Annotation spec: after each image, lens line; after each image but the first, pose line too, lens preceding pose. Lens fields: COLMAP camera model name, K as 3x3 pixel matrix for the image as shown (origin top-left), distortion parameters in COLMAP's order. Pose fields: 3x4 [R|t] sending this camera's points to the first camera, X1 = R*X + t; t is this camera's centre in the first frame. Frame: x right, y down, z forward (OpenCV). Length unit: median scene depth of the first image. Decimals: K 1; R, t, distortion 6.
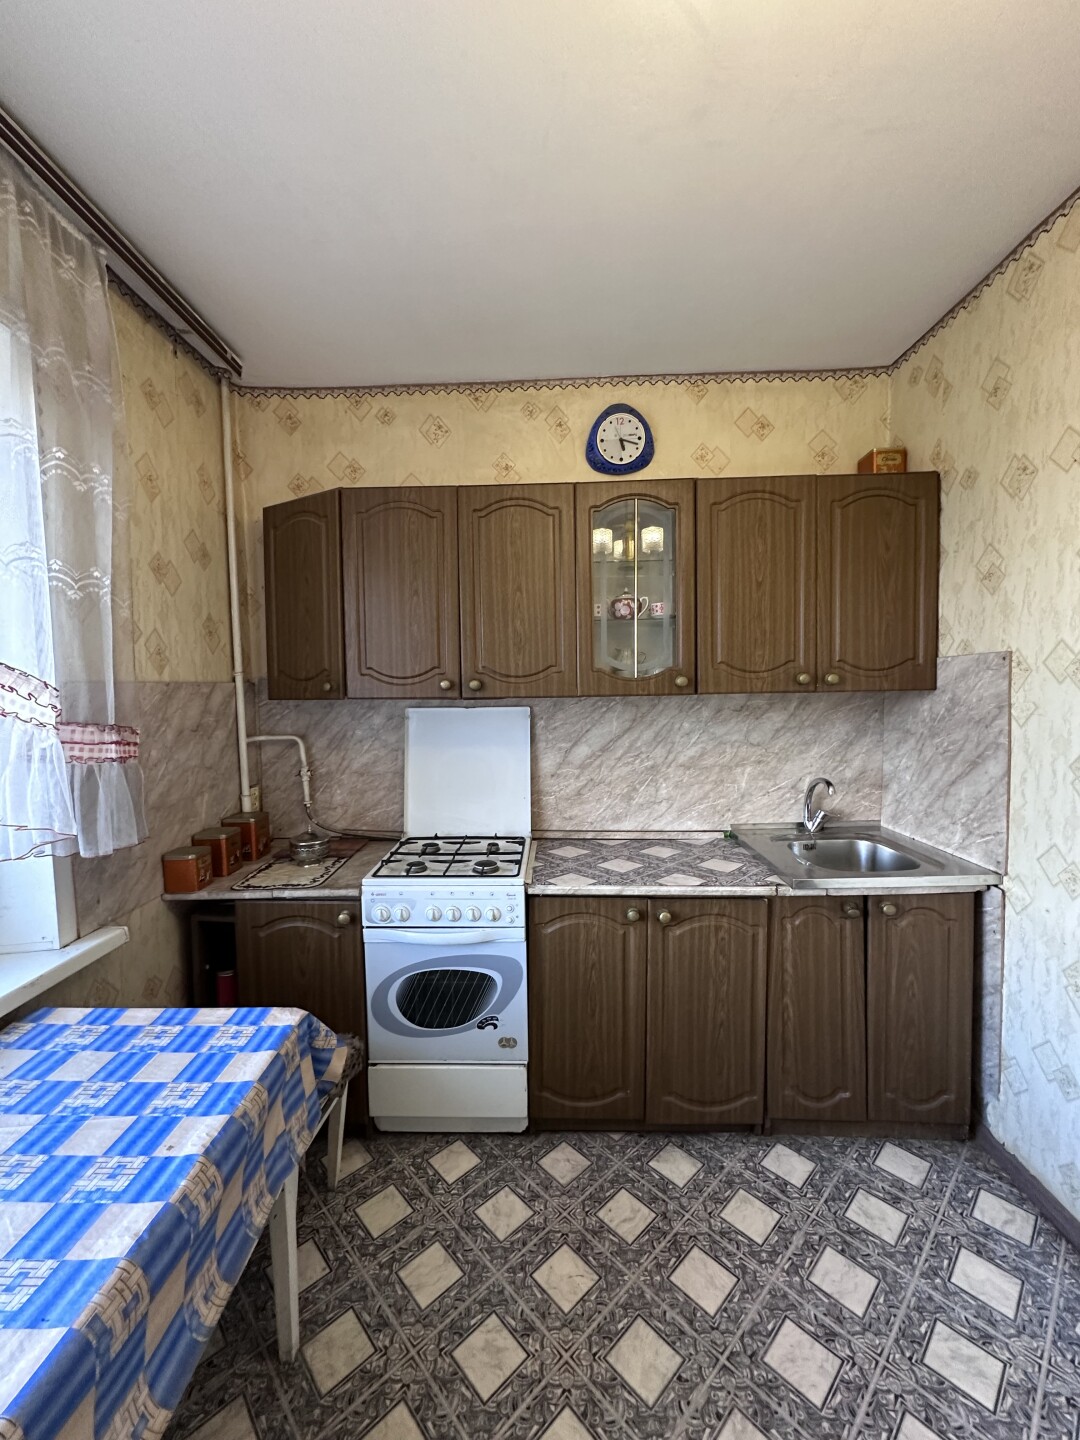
lens RADIAL K [[576.7, 0, 540.1], [0, 576.7, 719.3], [0, 0, 1]] dist [-0.003081, 0.000274]
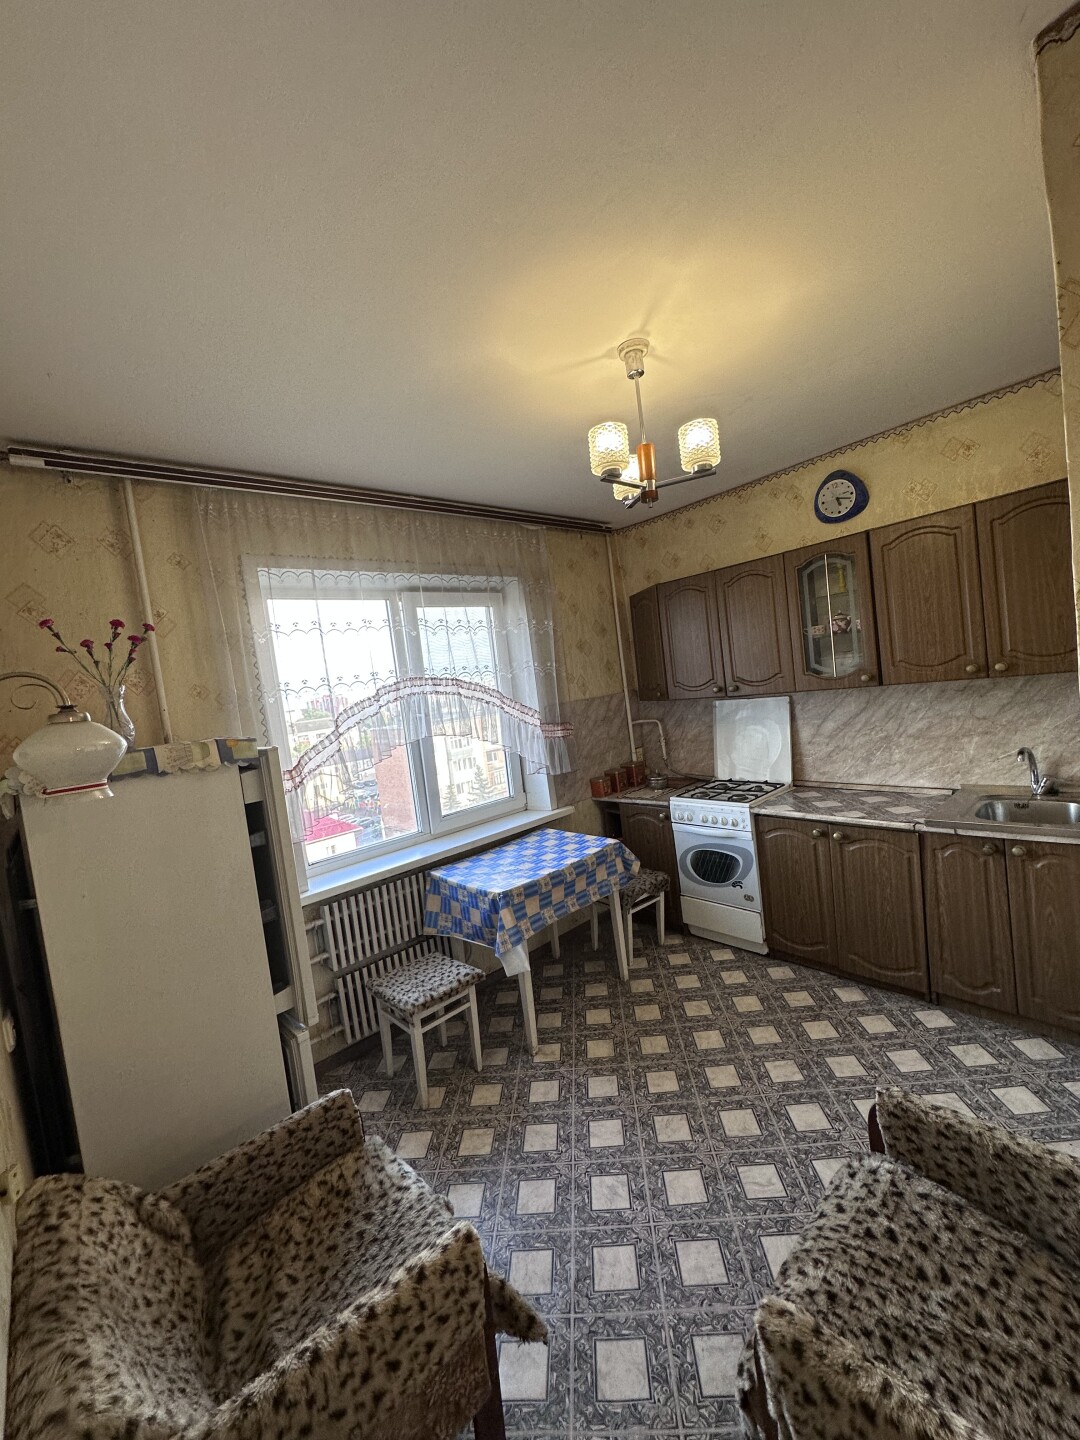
lens RADIAL K [[576.7, 0, 538.7], [0, 576.7, 717.9], [0, 0, 1]] dist [-0.003081, 0.000274]
pose [[0.683277, -0.024028, -0.729764, 0.752548], [0.073327, 0.996664, 0.035839, -0.080488], [0.726468, -0.077999, 0.682759, -0.569125]]
